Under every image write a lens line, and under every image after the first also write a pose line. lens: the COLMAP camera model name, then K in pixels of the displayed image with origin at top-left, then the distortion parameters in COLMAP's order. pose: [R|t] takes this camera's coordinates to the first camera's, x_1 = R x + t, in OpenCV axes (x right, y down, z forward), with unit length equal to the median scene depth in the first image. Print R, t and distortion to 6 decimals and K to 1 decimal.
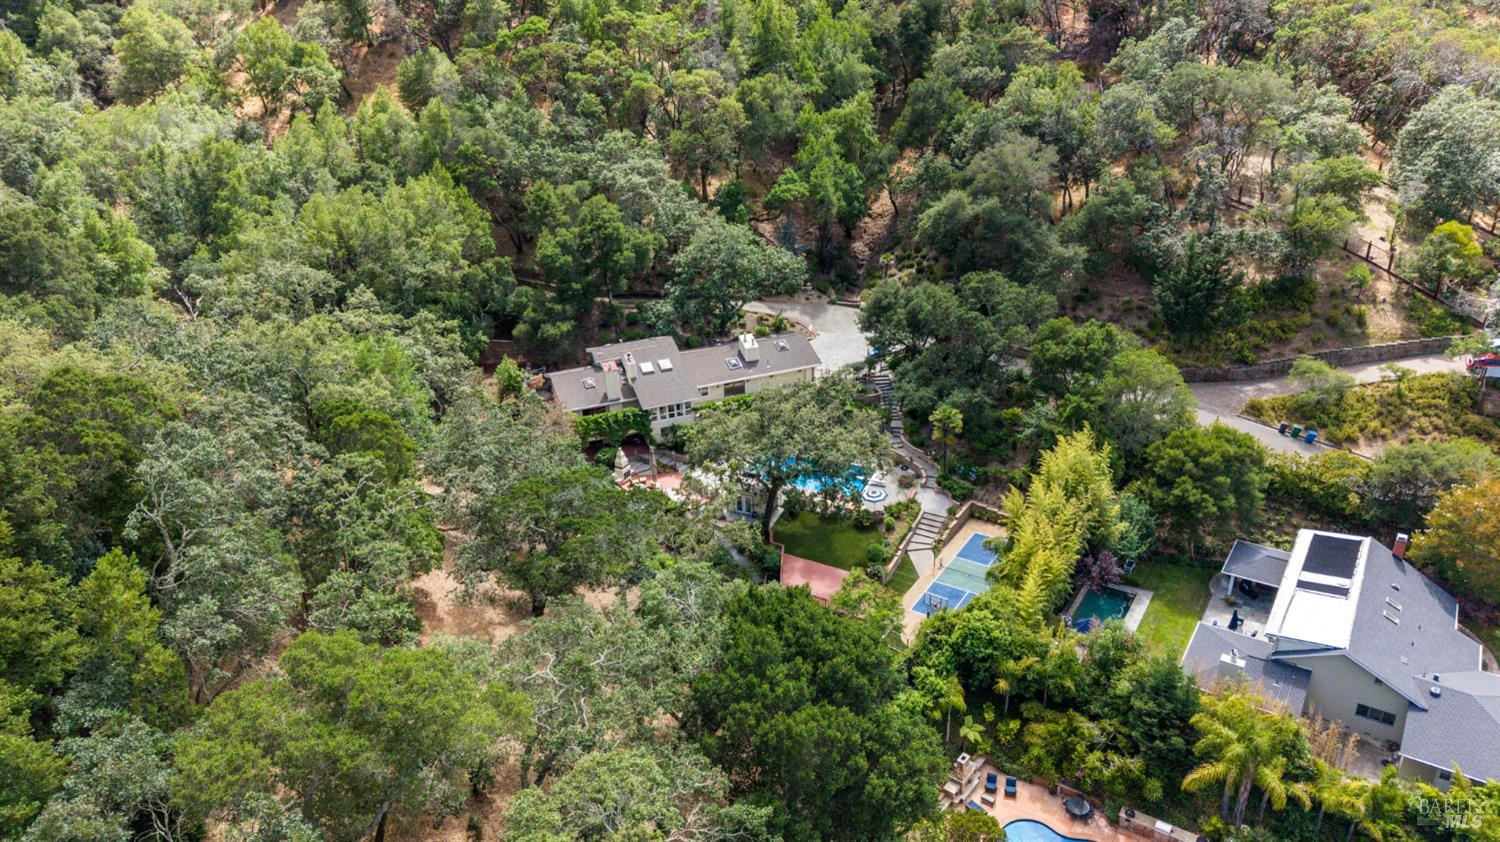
lens RADIAL K [[1005.5, 0, 751.7], [0, 1005.5, 428.3], [0, 0, 1]] dist [0.036825, -0.036557]
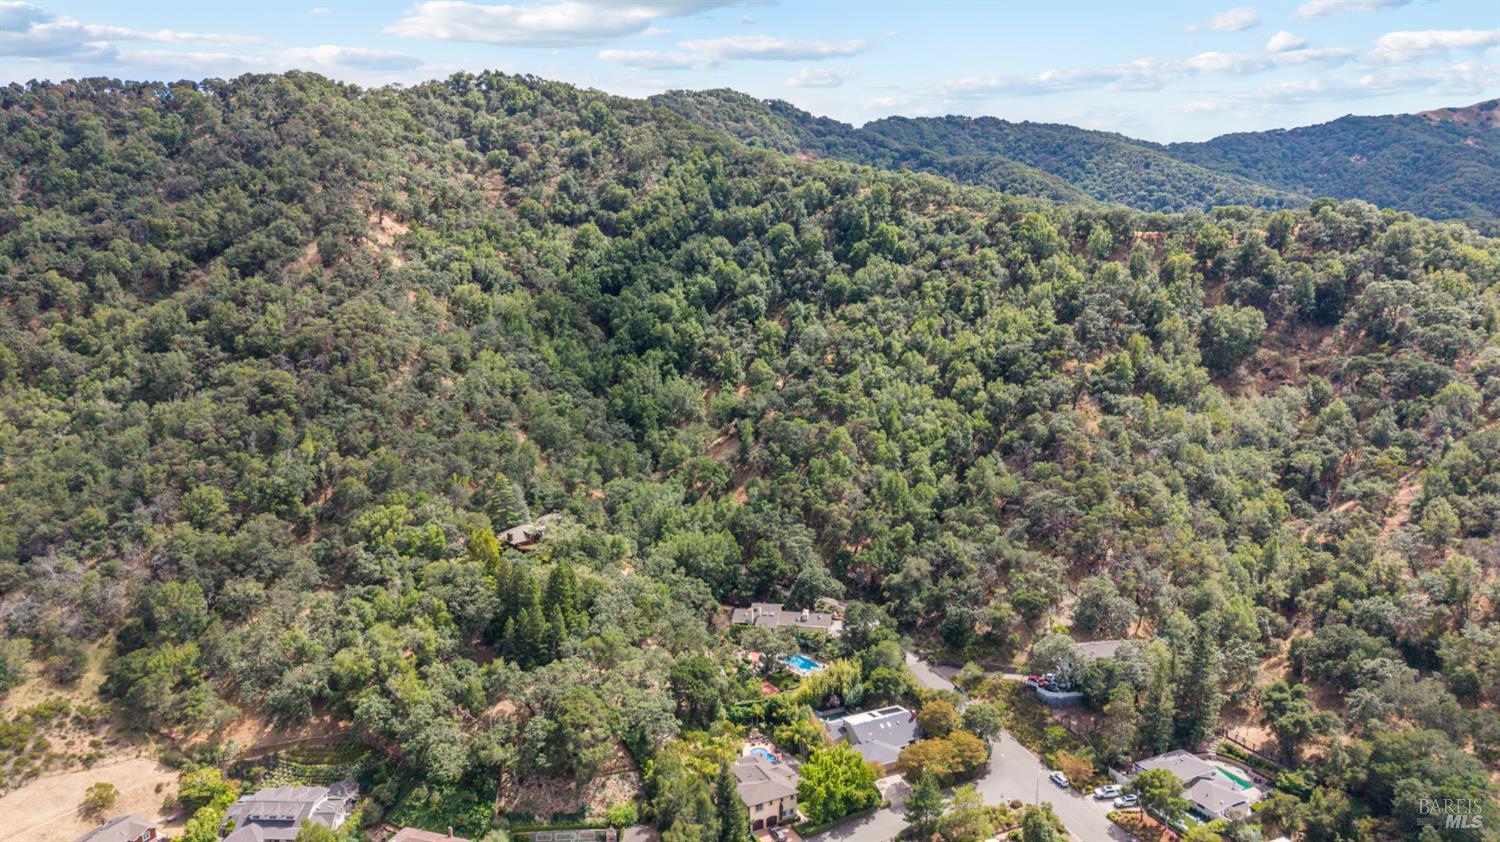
lens RADIAL K [[1005.5, 0, 741.8], [0, 1005.5, 416.7], [0, 0, 1]] dist [0.036825, -0.036557]
pose [[0.850213, 0.114344, -0.513871, 1.253219], [-0.249880, 0.946811, -0.202752, 0.006624], [0.463355, 0.300789, 0.833563, -1.578531]]
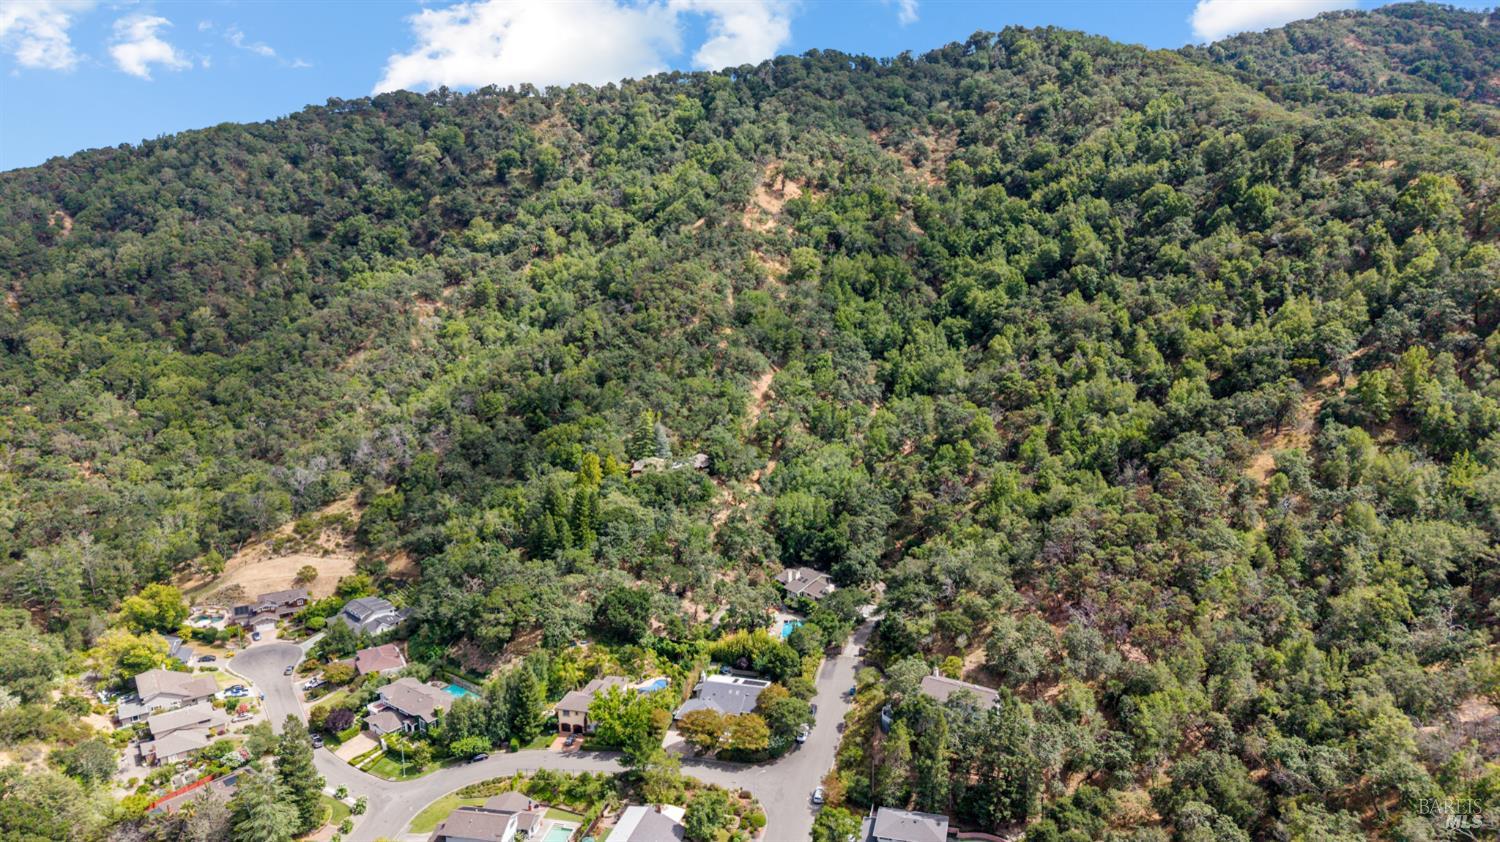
lens RADIAL K [[1005.5, 0, 753.6], [0, 1005.5, 420.2], [0, 0, 1]] dist [0.036825, -0.036557]
pose [[0.315098, 0.234618, -0.919602, 2.505461], [-0.418149, 0.904164, 0.087402, -0.692225], [0.851977, 0.356990, 0.383006, -0.421095]]
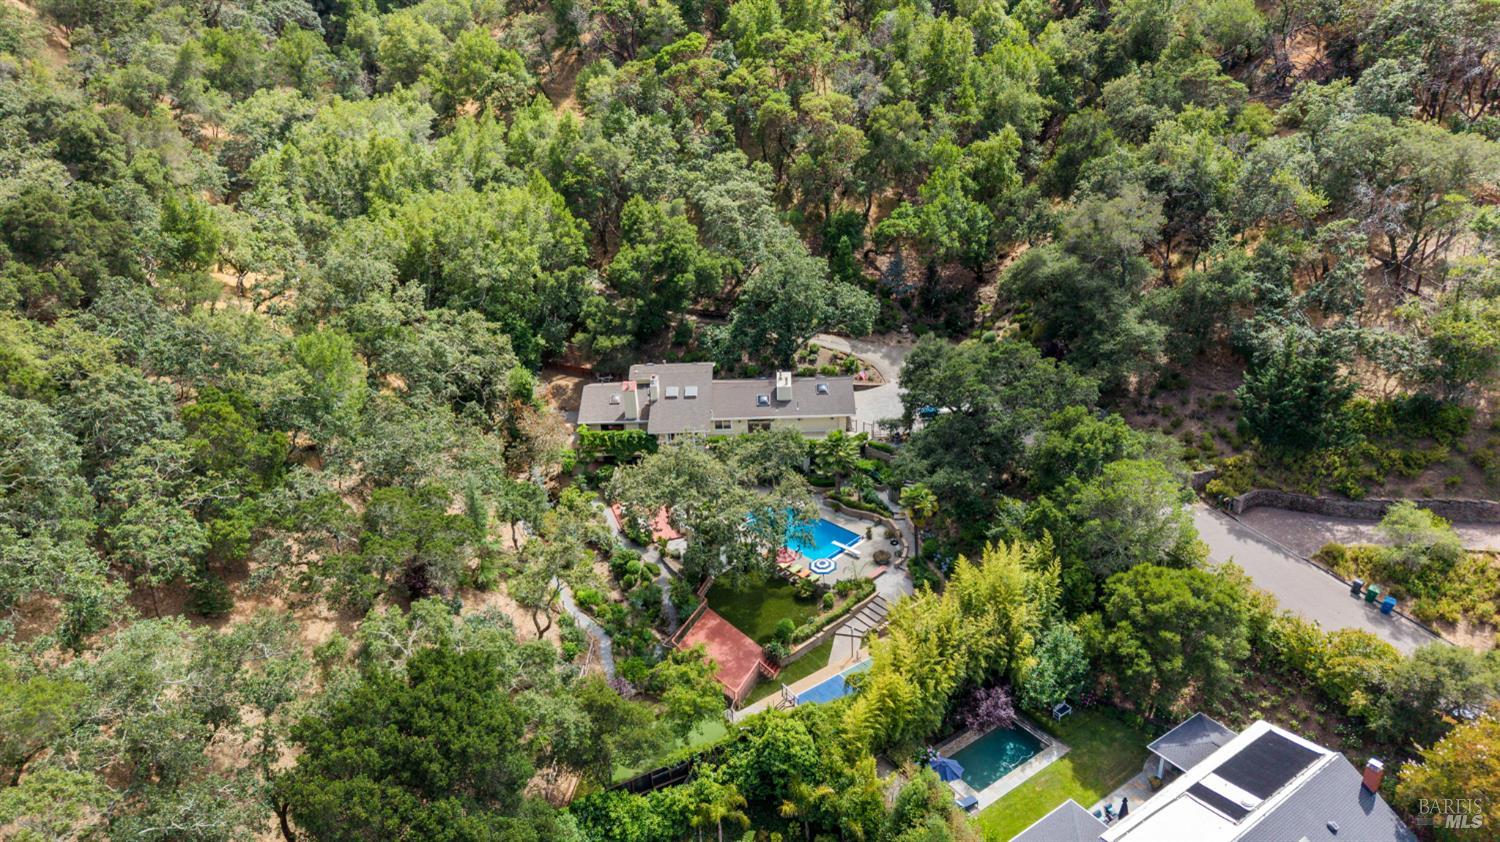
lens RADIAL K [[1005.5, 0, 749.3], [0, 1005.5, 426.5], [0, 0, 1]] dist [0.036825, -0.036557]
pose [[0.931397, 0.157013, -0.328401, 0.306608], [-0.158022, 0.987149, 0.023792, -0.064070], [0.327916, 0.029735, 0.944239, 0.089450]]
